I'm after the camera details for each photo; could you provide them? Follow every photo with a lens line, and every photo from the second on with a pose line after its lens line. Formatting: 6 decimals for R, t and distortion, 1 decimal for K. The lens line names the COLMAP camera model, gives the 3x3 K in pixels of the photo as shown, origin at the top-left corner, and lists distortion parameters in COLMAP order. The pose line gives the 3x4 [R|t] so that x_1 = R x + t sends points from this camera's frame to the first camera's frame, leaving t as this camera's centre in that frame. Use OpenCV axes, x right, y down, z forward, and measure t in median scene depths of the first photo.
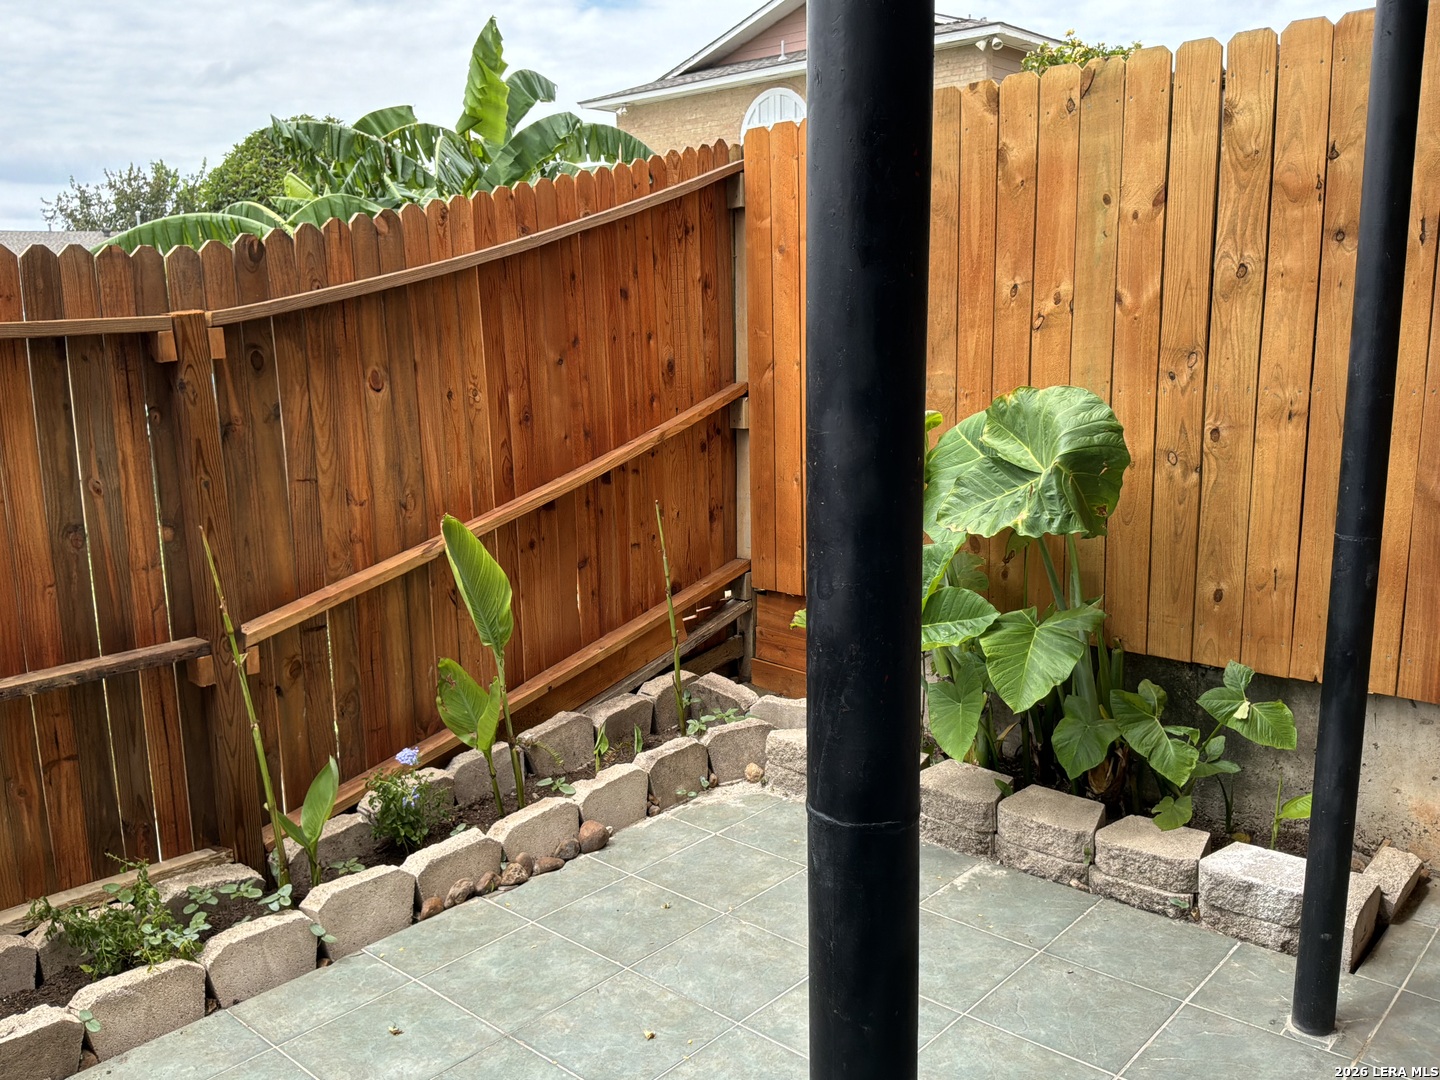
lens RADIAL K [[1195.7, 0, 715.5], [0, 1195.7, 547.9], [0, 0, 1]] dist [0.125694, -0.243490]
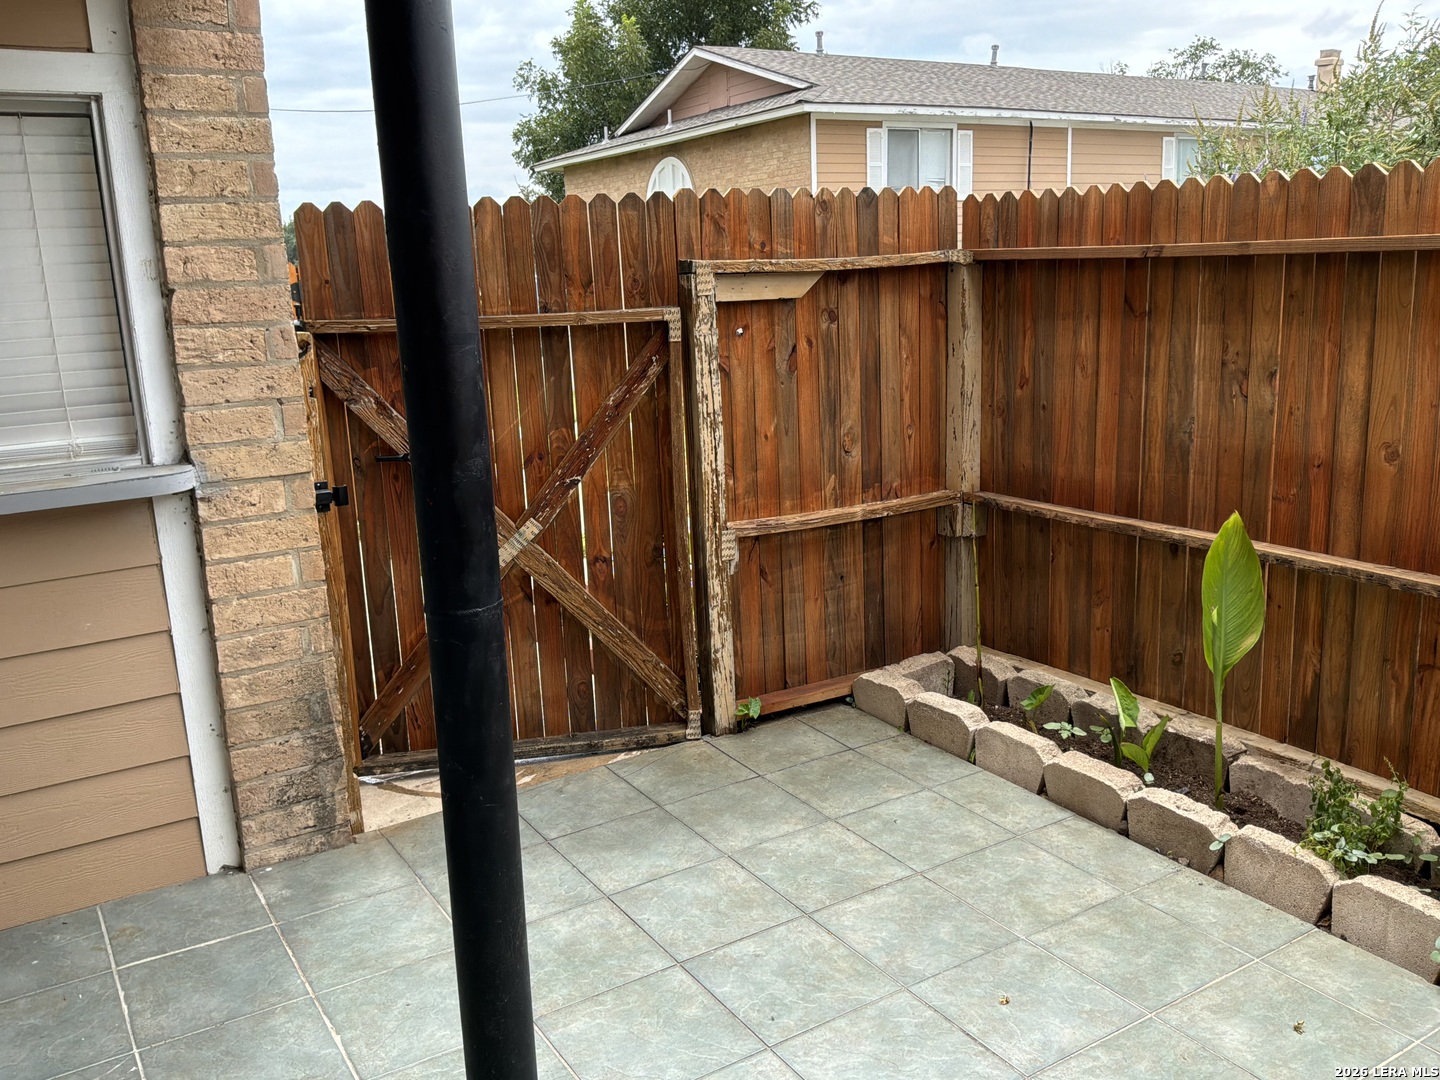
lens RADIAL K [[1195.7, 0, 721.8], [0, 1195.7, 529.7], [0, 0, 1]] dist [0.125694, -0.243490]
pose [[-0.262656, 0.231587, -0.936685, 0.606454], [-0.147068, 0.949818, 0.276073, -0.143696], [0.953616, 0.210268, -0.215416, 0.688537]]
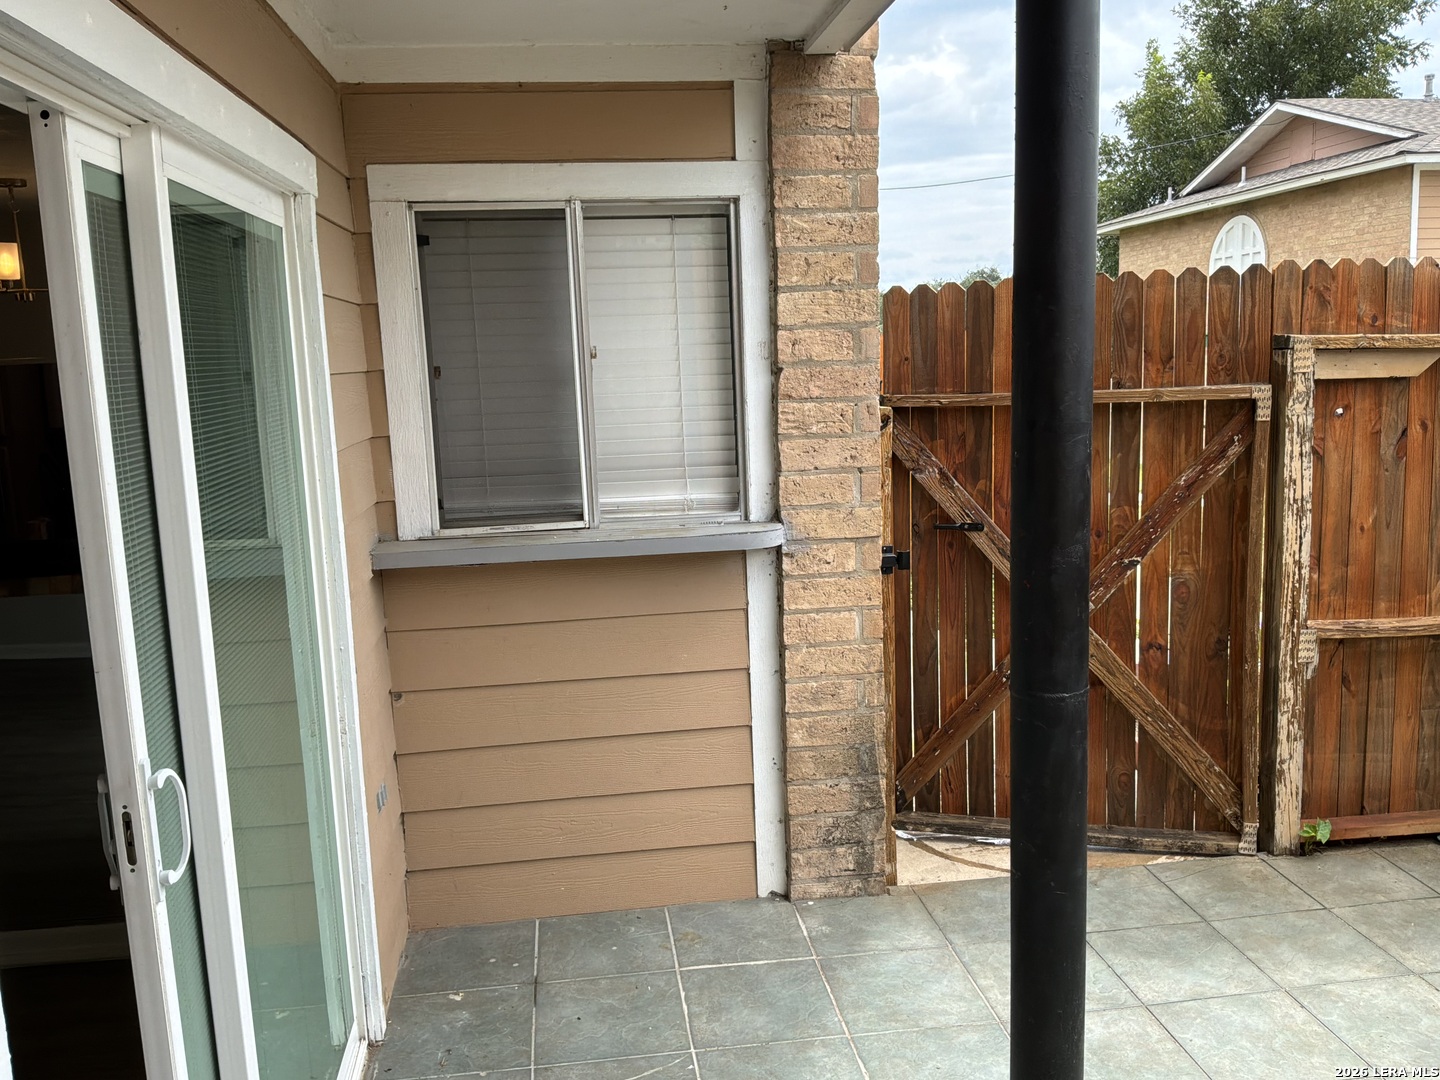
lens RADIAL K [[1195.7, 0, 721.5], [0, 1195.7, 532.9], [0, 0, 1]] dist [0.125694, -0.243490]
pose [[-0.641316, 0.152417, -0.751986, 0.624764], [-0.105893, 0.953111, 0.283490, -0.148796], [0.759935, 0.261437, -0.595105, 0.671445]]
